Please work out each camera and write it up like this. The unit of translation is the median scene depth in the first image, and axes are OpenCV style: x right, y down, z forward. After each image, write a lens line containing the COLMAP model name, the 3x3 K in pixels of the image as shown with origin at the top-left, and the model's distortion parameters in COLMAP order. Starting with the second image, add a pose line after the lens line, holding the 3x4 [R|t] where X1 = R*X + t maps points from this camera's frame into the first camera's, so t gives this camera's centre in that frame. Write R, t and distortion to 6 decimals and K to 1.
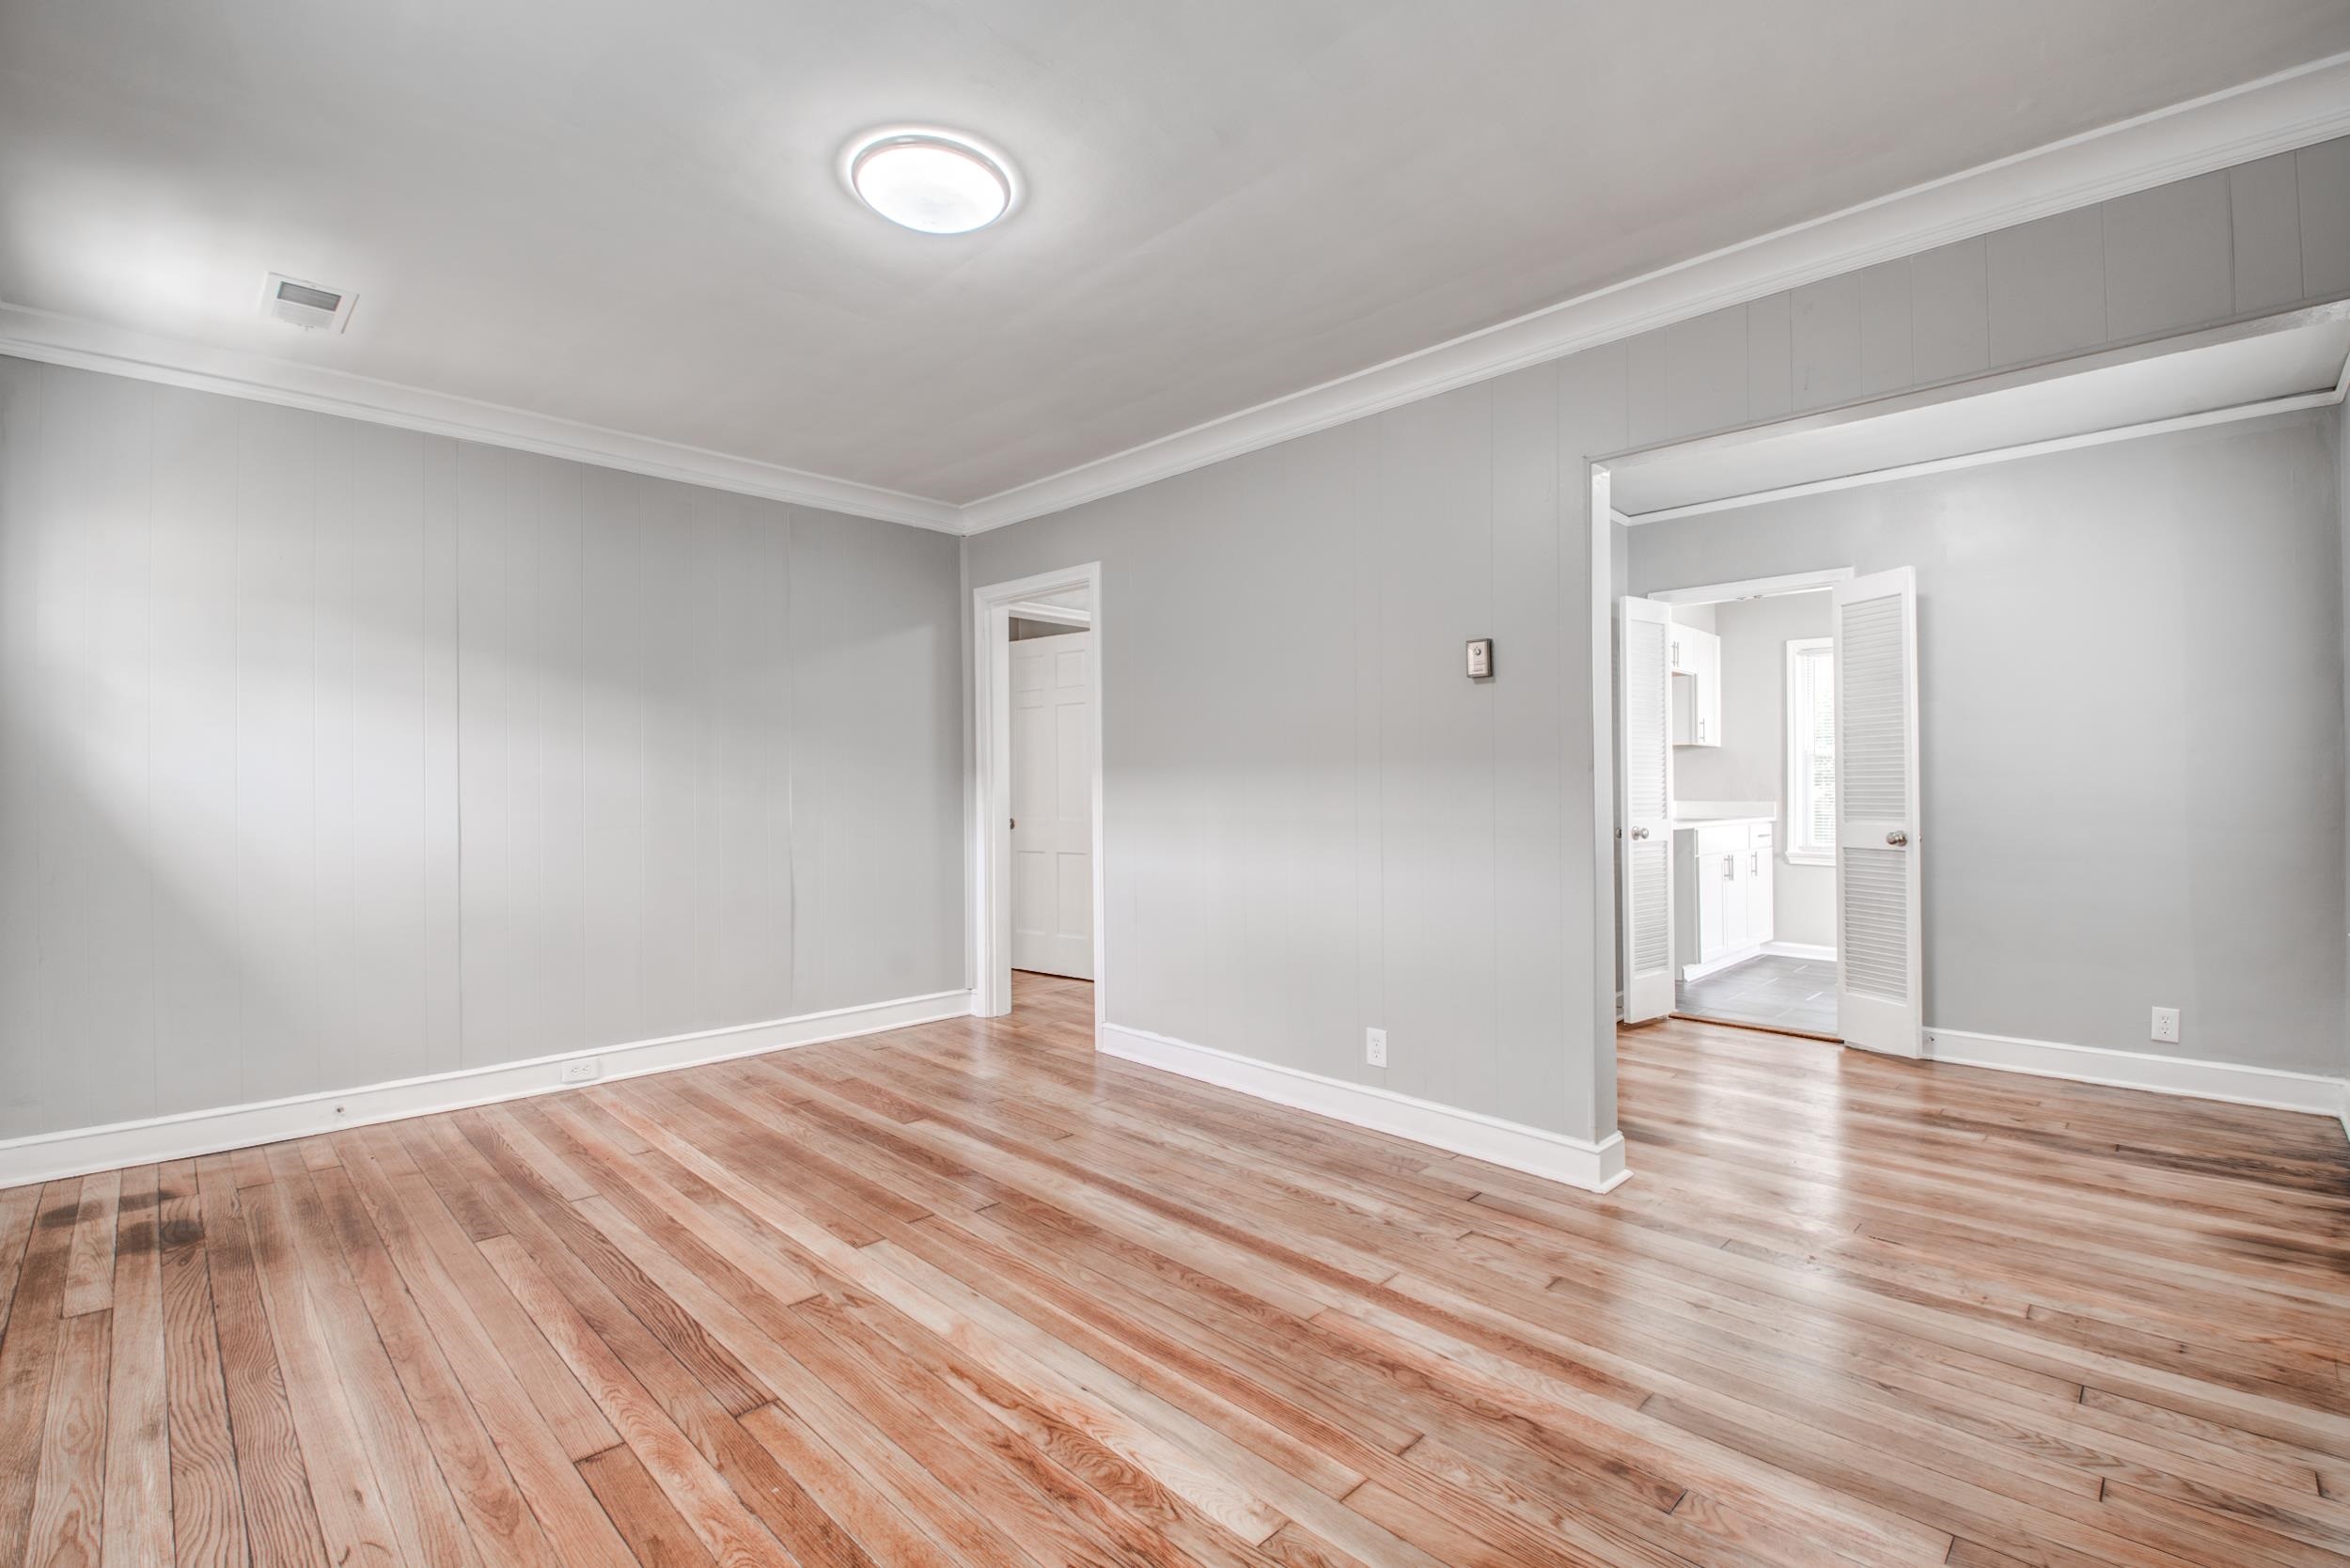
lens RADIAL K [[1040.2, 0, 1171.4], [0, 1040.2, 778.5], [0, 0, 1]] dist [0.003855, -0.018914]
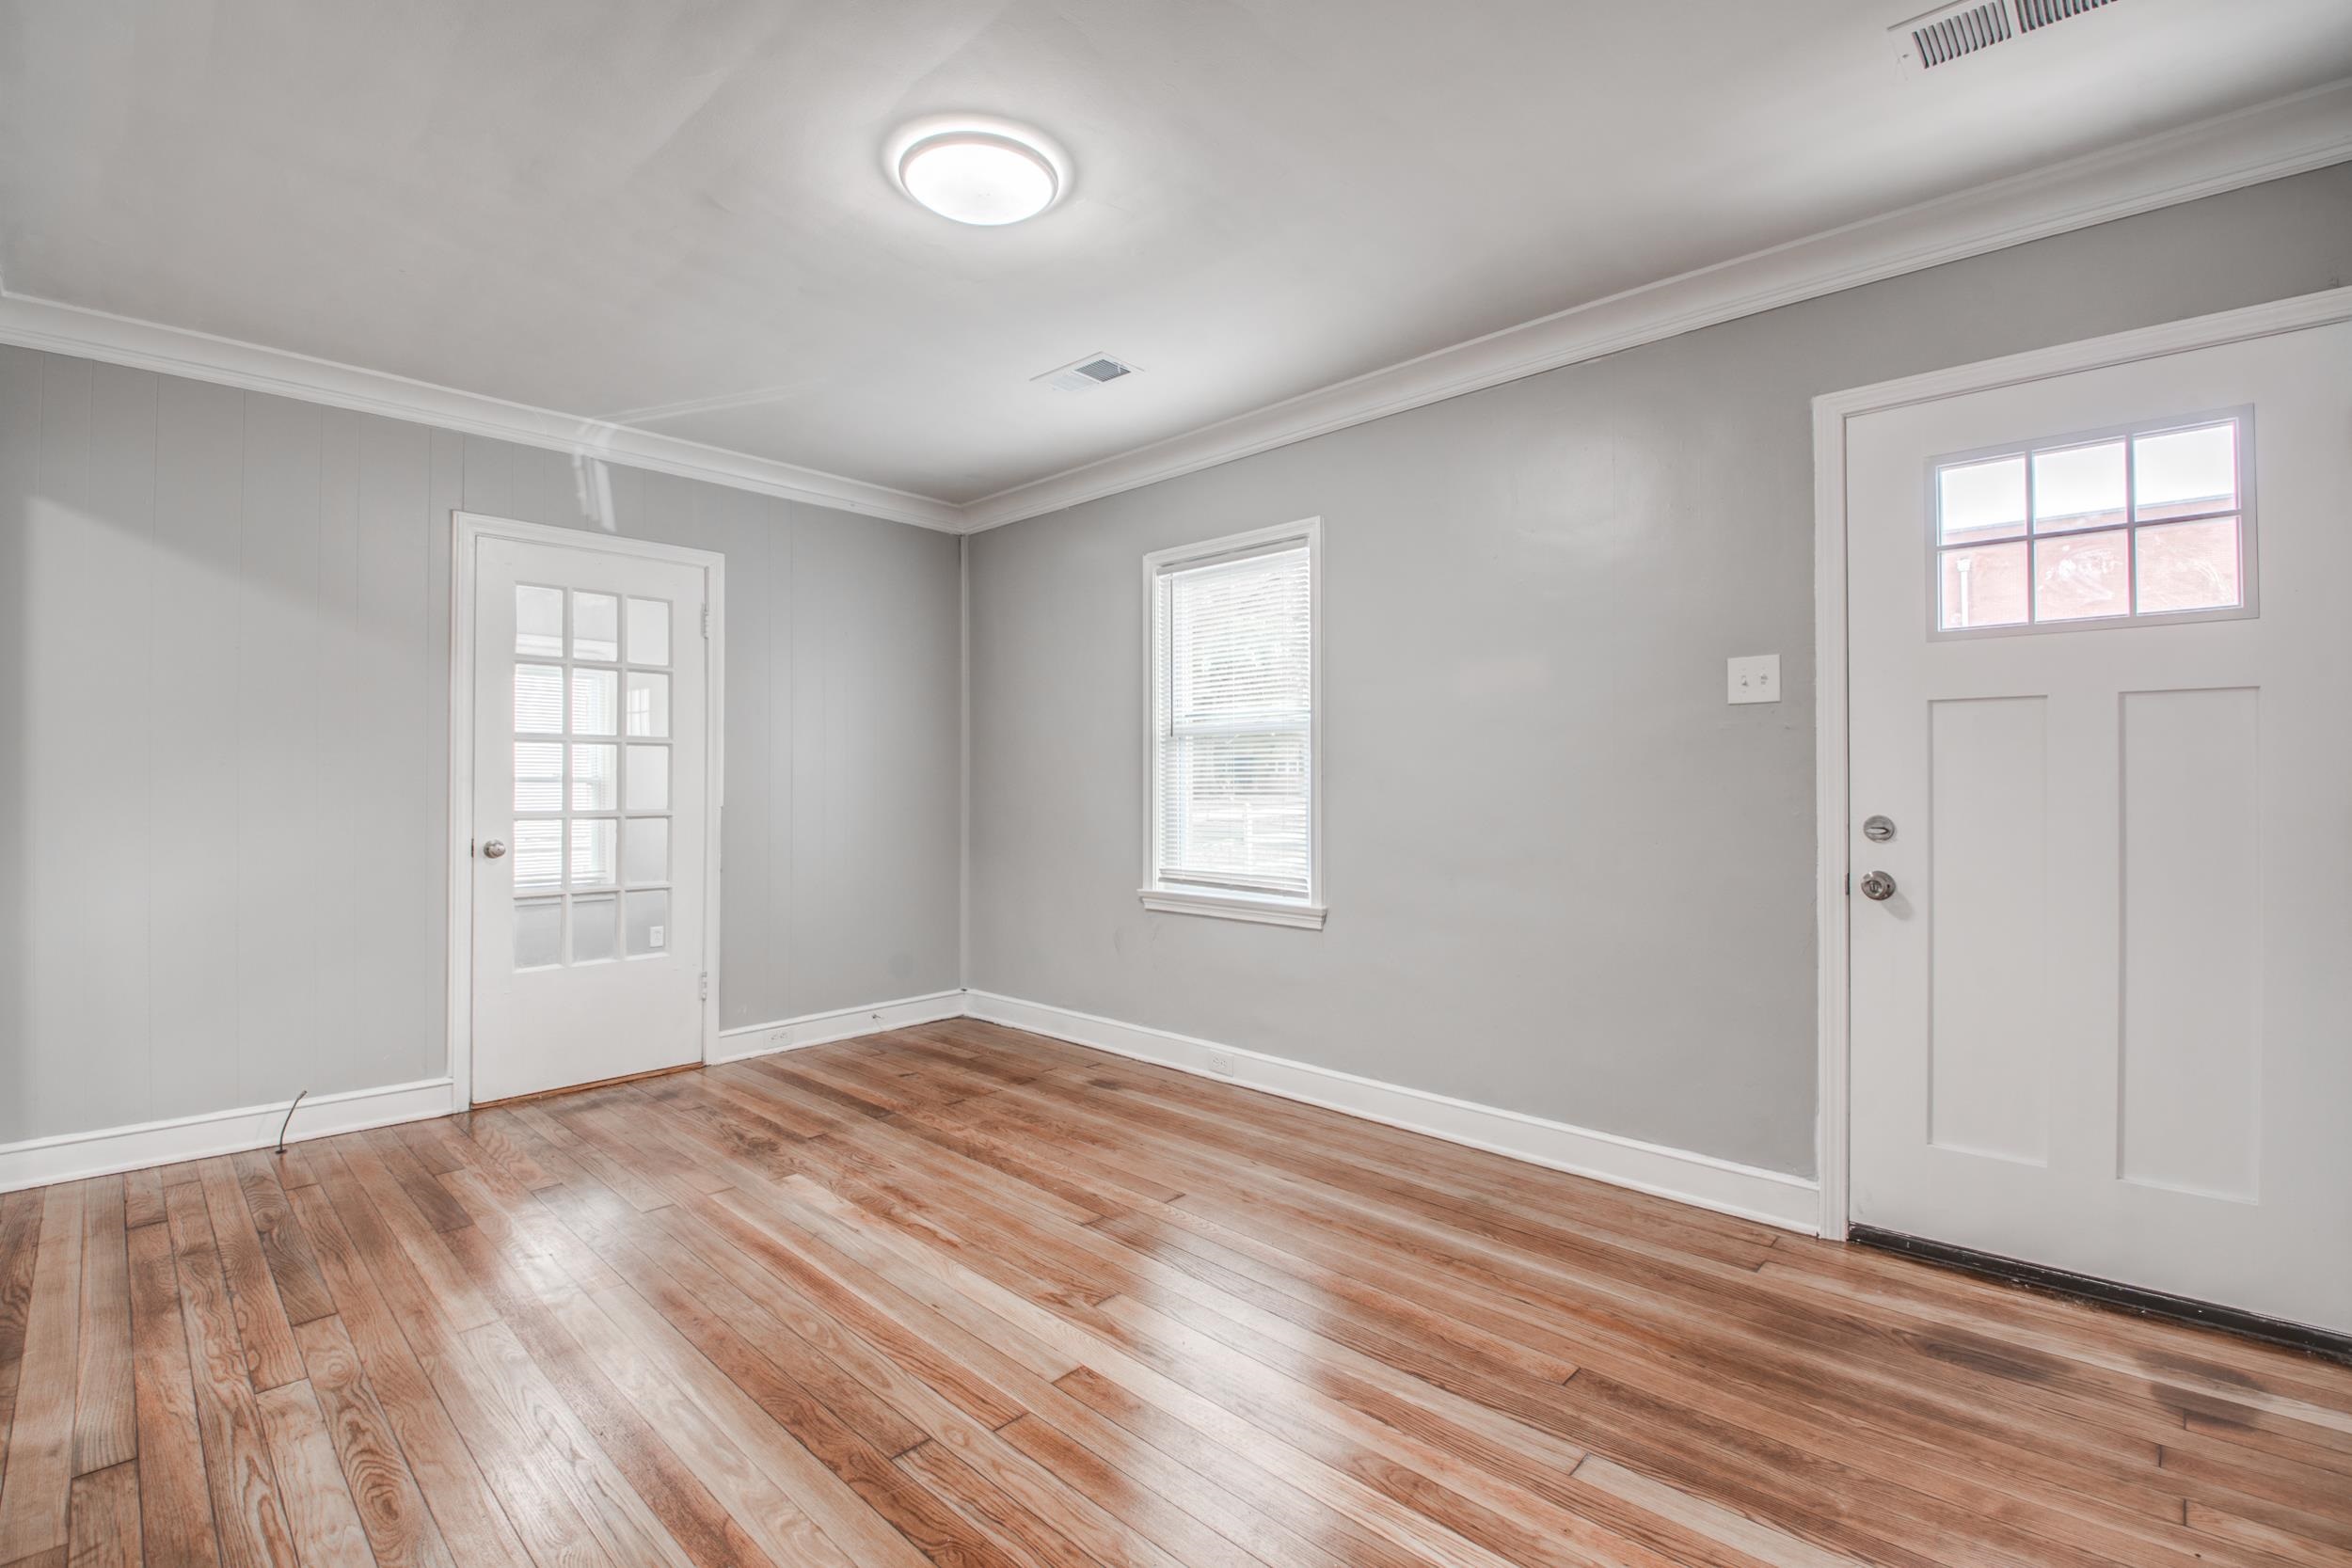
lens RADIAL K [[1047.9, 0, 1171.7], [0, 1047.9, 775.7], [0, 0, 1]] dist [0.001345, -0.017535]
pose [[-0.999863, 0.003083, -0.016242, -0.344126], [0.003304, 0.999902, -0.013605, 0.011820], [0.016199, -0.013656, -0.999776, 1.733175]]
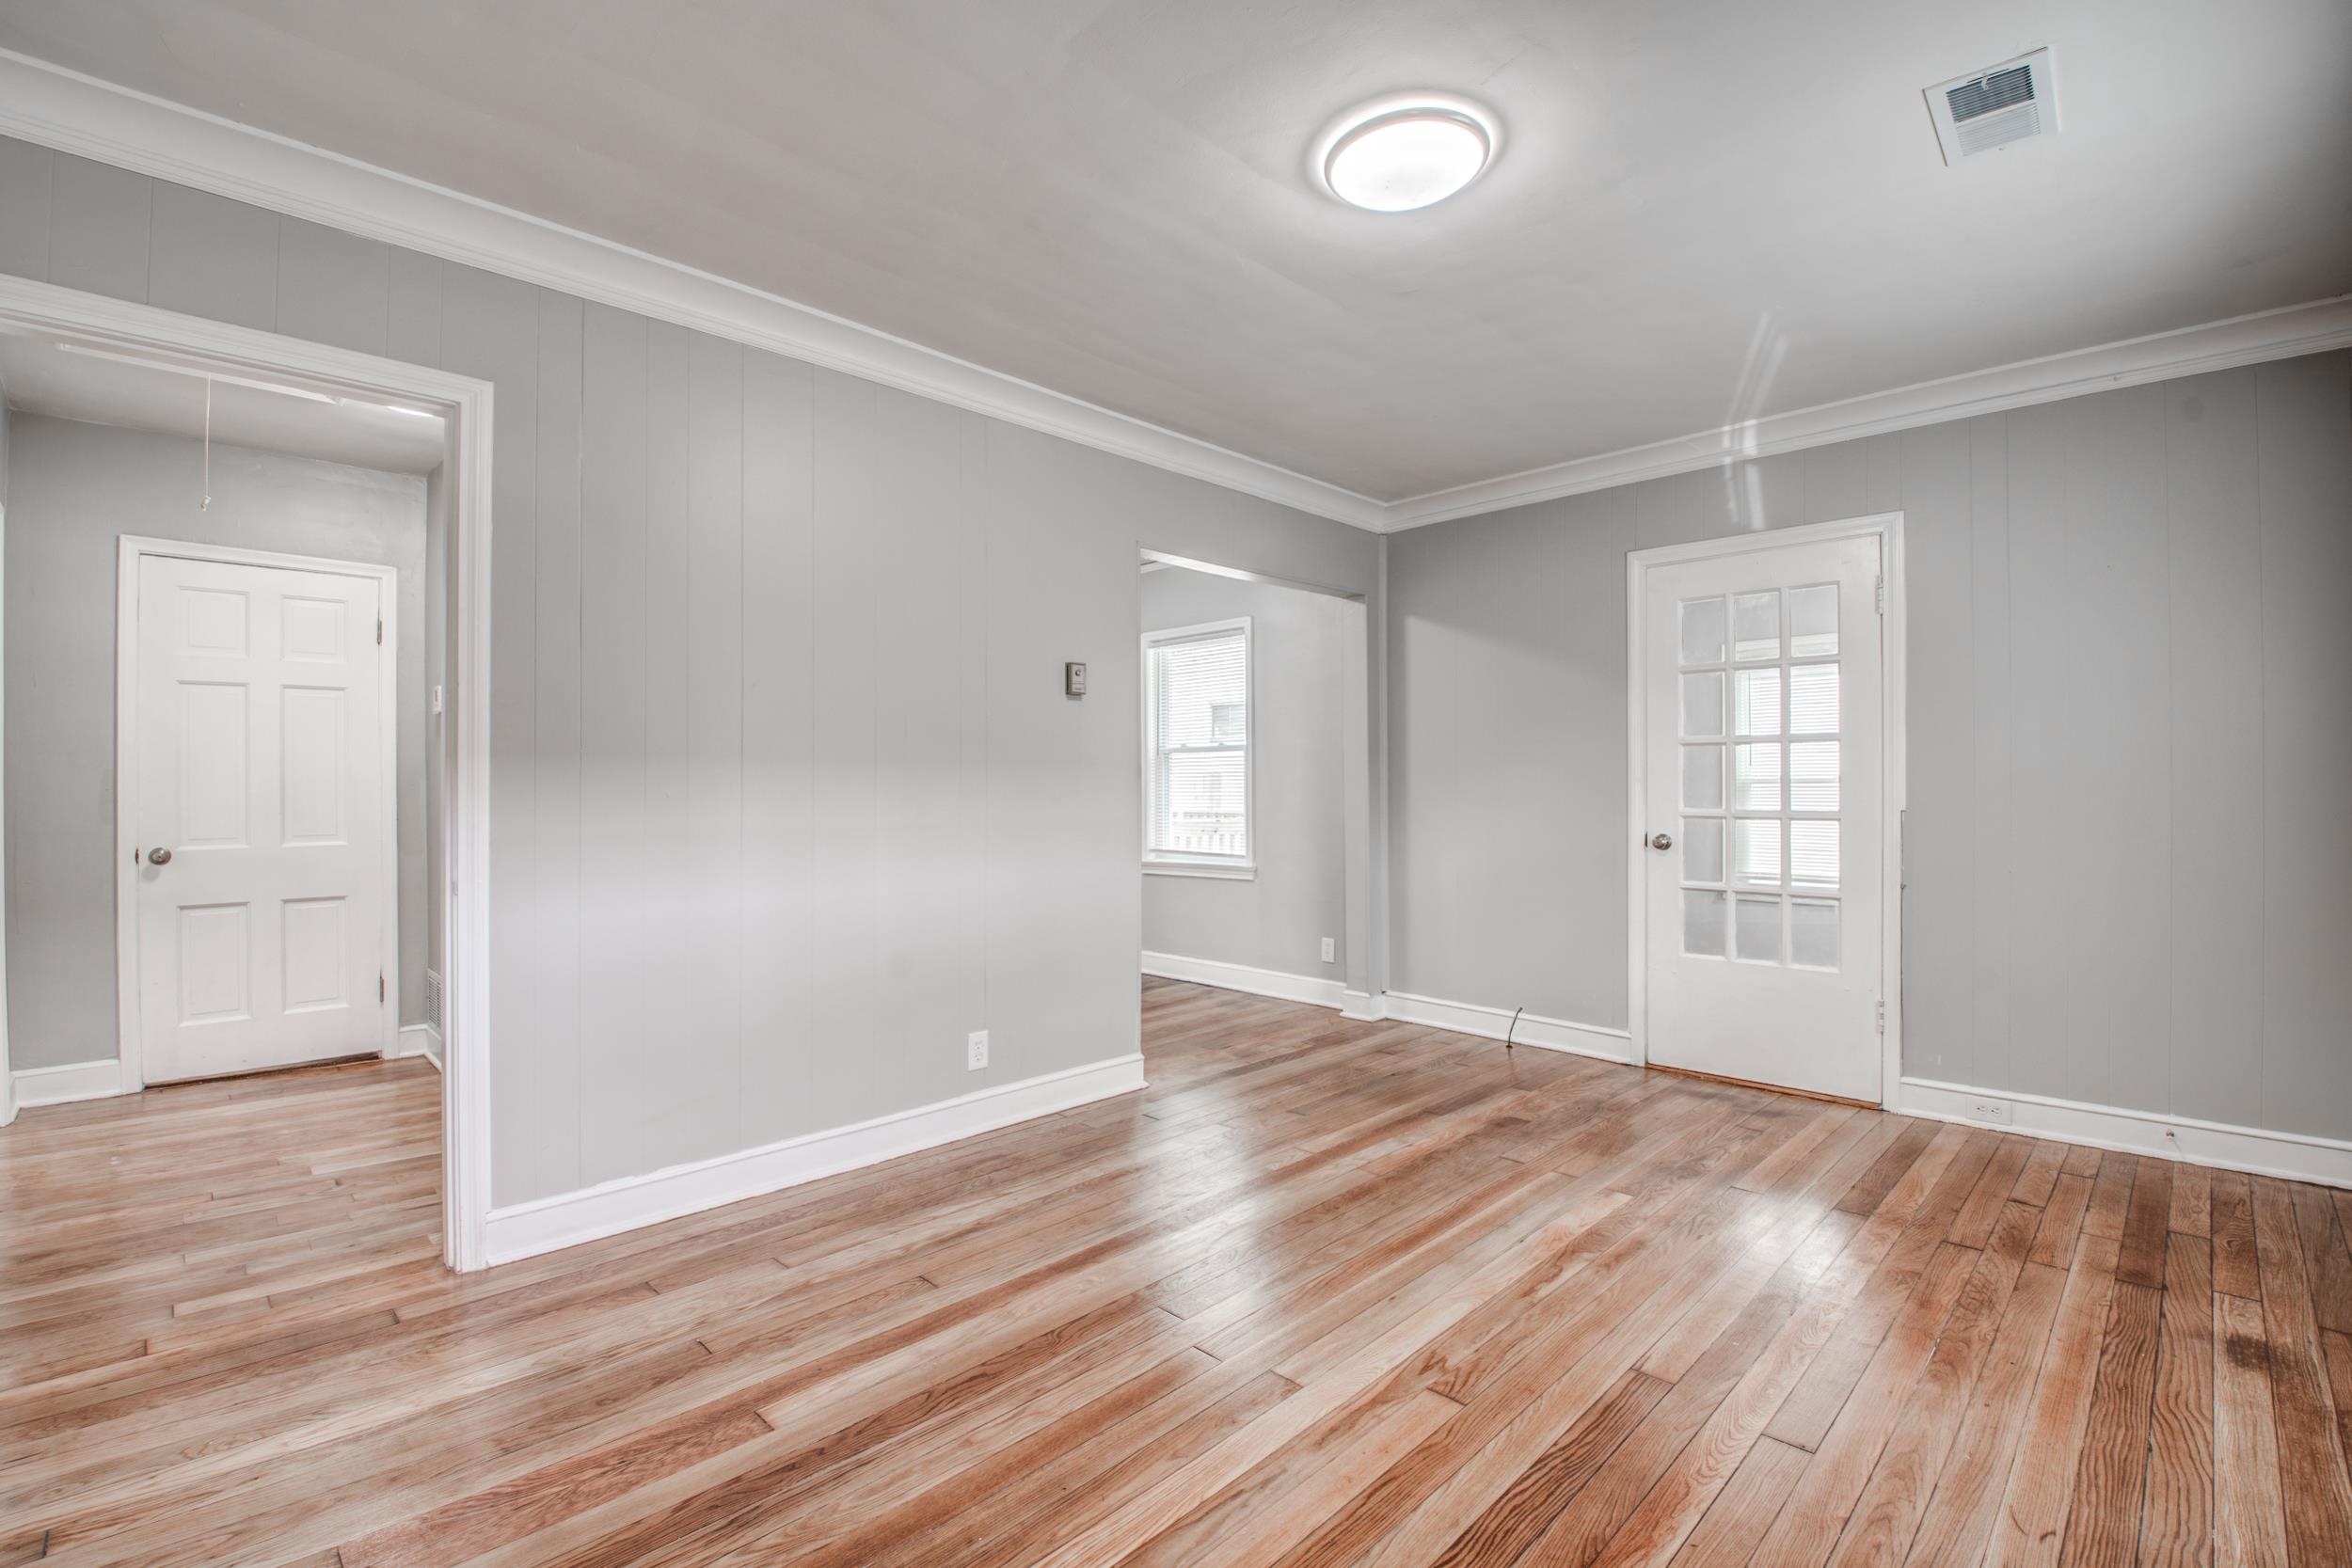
lens RADIAL K [[1040.9, 0, 1172.4], [0, 1040.9, 778.5], [0, 0, 1]] dist [0.003855, -0.018914]
pose [[0.005313, 0.009328, 0.999942, -1.032314], [-0.003942, 0.999949, -0.009307, 0.009641], [-0.999978, -0.003893, 0.005350, 1.050144]]
